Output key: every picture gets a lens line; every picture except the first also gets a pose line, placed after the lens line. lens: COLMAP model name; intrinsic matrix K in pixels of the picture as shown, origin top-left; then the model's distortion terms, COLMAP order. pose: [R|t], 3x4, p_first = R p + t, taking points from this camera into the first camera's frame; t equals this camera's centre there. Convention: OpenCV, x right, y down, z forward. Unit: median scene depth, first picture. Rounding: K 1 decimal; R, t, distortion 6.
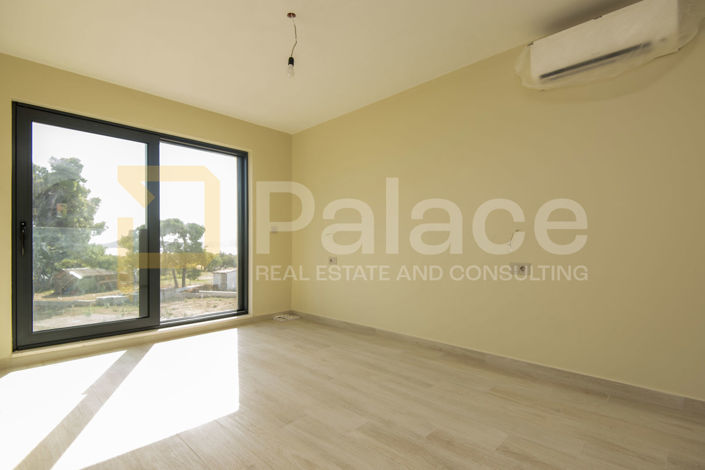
lens RADIAL K [[314.1, 0, 351.6], [0, 314.1, 240.8], [0, 0, 1]] dist [0.025873, -0.015475]
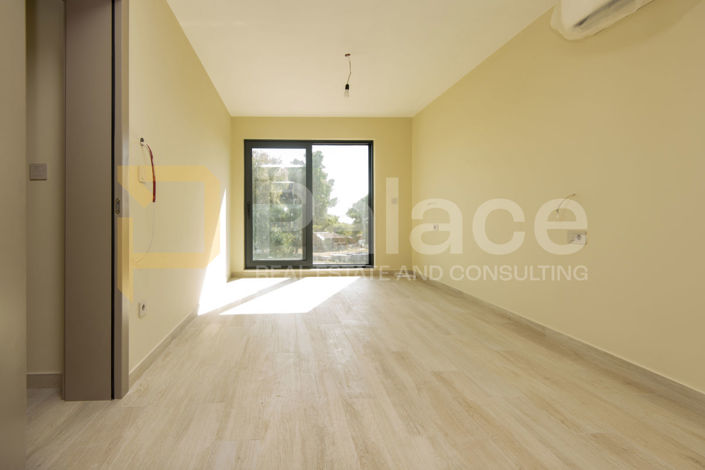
lens RADIAL K [[350.9, 0, 352.3], [0, 350.9, 211.4], [0, 0, 1]] dist [0.002165, -0.000051]
pose [[0.759244, -0.011068, -0.650712, 0.619831], [0.012291, 0.999921, -0.002666, 0.007906], [0.650690, -0.005974, 0.759320, -0.150146]]
